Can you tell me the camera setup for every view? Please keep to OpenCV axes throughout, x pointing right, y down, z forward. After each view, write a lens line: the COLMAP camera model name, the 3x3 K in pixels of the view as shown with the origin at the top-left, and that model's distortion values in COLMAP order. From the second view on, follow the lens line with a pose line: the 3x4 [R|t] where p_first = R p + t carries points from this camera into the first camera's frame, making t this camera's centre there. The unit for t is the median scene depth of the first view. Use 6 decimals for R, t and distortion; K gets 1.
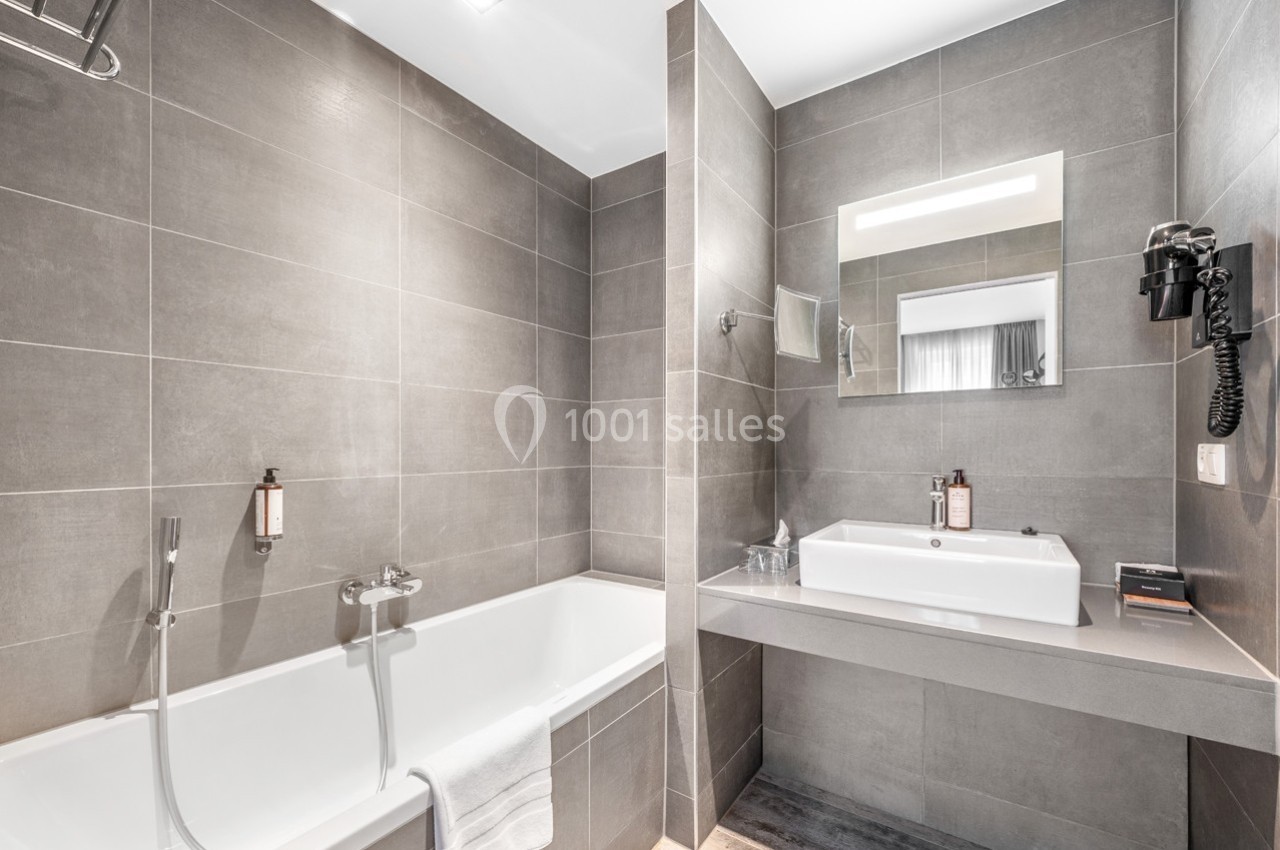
lens RADIAL K [[524.0, 0, 648.3], [0, 524.0, 444.9], [0, 0, 1]] dist [-0.000489, -0.000288]
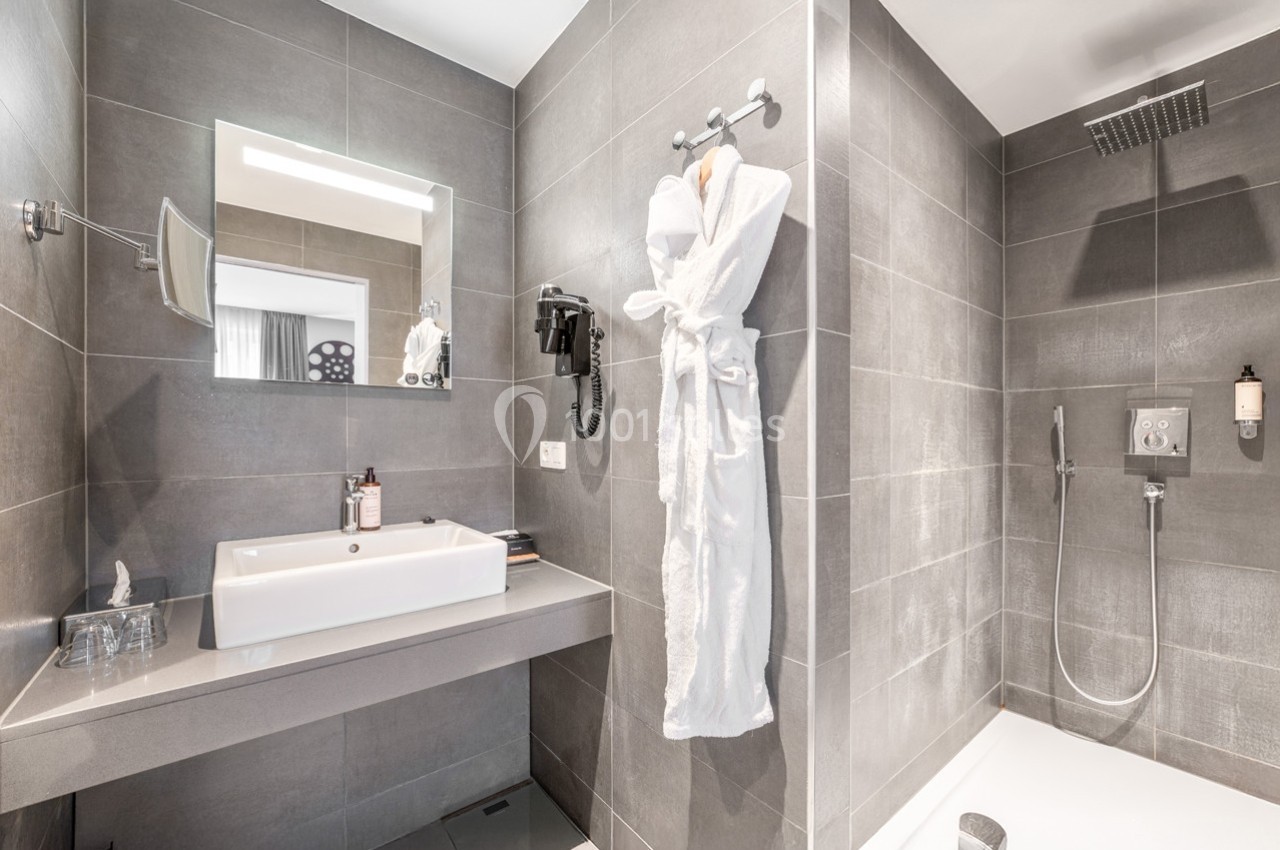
lens RADIAL K [[524.0, 0, 640.4], [0, 524.0, 435.8], [0, 0, 1]] dist [-0.000489, -0.000288]
pose [[0.300060, 0.001864, 0.953919, -0.172237], [-0.005691, 0.999984, -0.000164, -0.013155], [-0.953903, -0.005379, 0.300065, 0.222050]]
